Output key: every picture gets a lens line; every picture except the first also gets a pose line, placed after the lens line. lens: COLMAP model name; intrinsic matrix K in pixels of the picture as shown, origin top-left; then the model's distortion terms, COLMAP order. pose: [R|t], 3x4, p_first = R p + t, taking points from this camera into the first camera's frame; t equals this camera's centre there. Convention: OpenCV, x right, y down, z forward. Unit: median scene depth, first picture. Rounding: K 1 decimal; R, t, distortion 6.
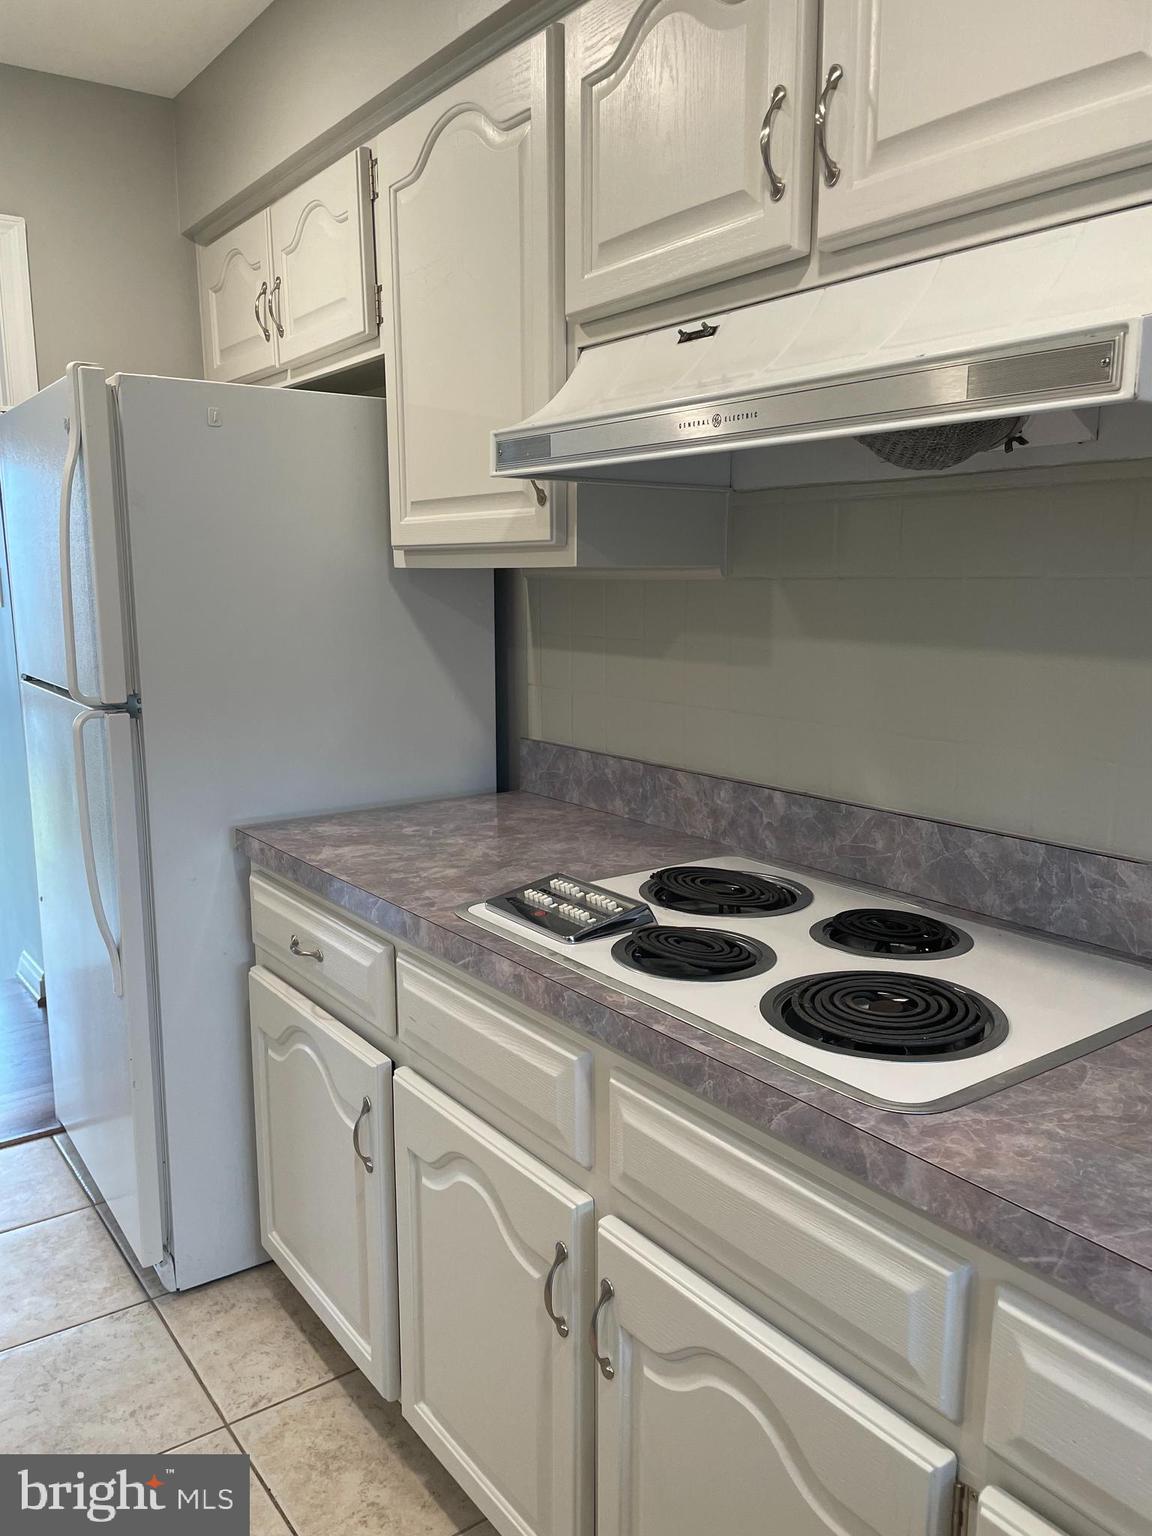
lens RADIAL K [[1172.0, 0, 576.0], [0, 1172.0, 768.0], [0, 0, 1]] dist [0.087414, -0.138550]
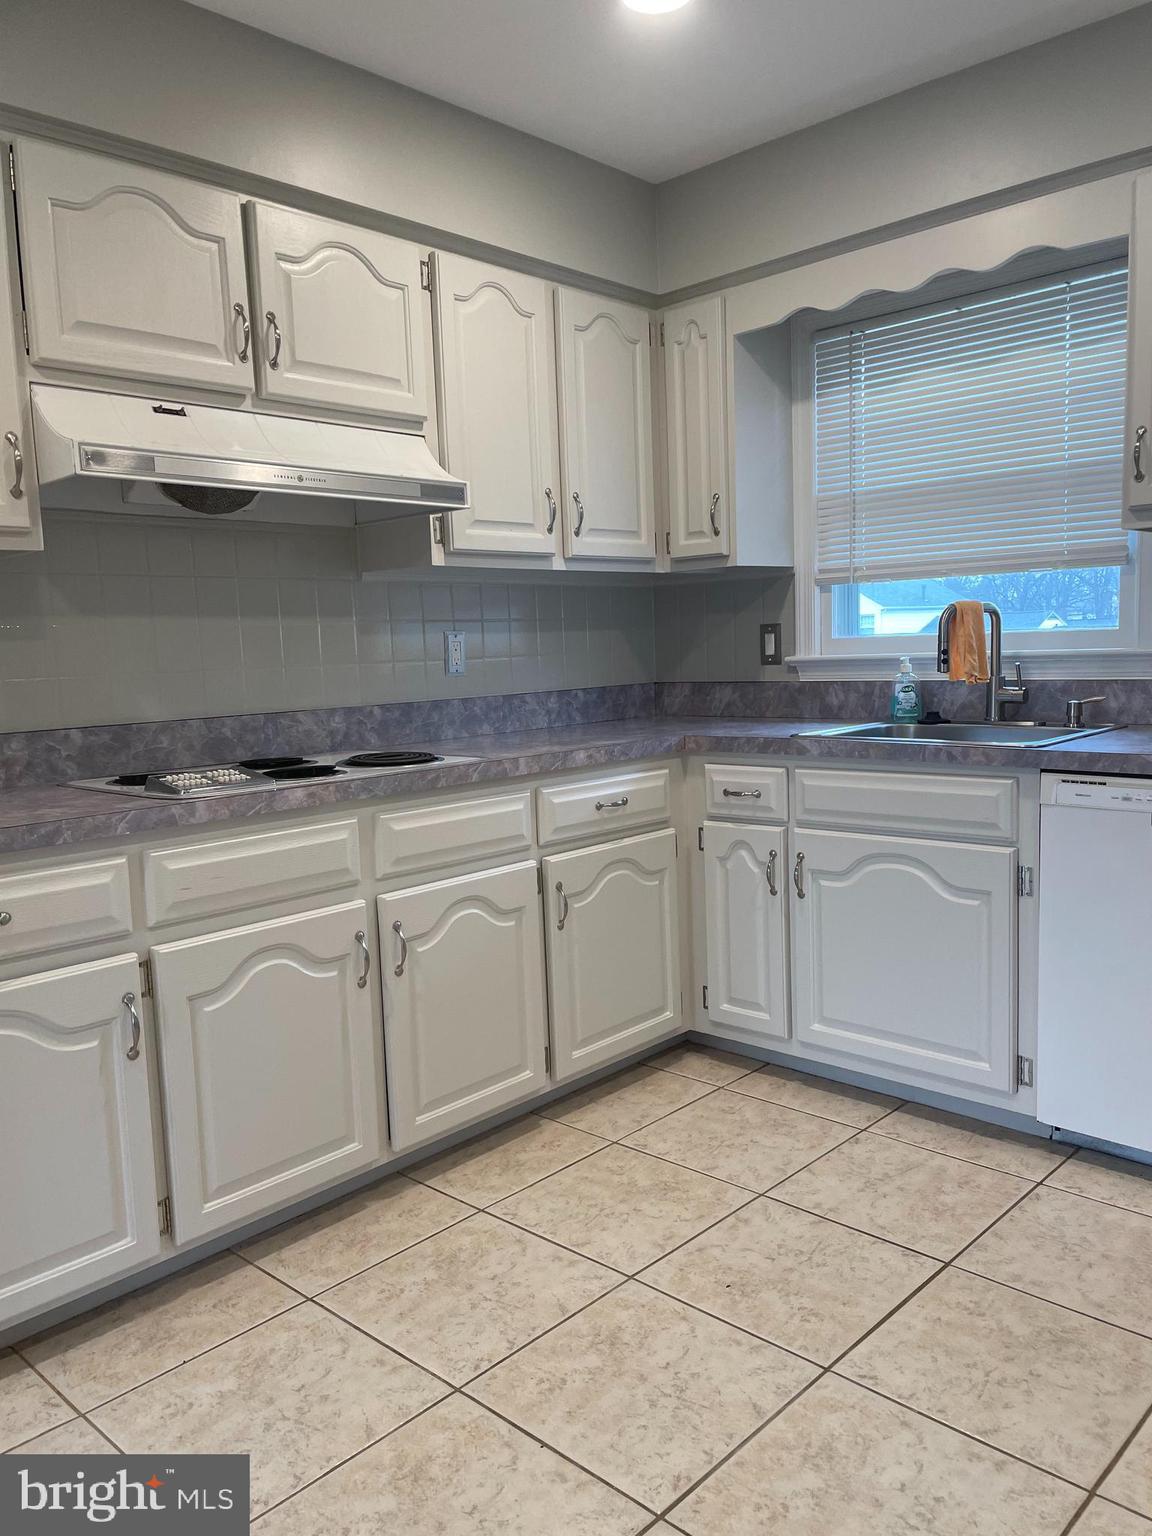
lens RADIAL K [[1172.0, 0, 576.0], [0, 1172.0, 768.0], [0, 0, 1]] dist [0.087414, -0.138550]
pose [[-0.190229, -0.089915, 0.977613, -1.531785], [0.200149, 0.971331, 0.128283, 0.004466], [-0.961121, 0.220071, -0.166779, 0.807914]]
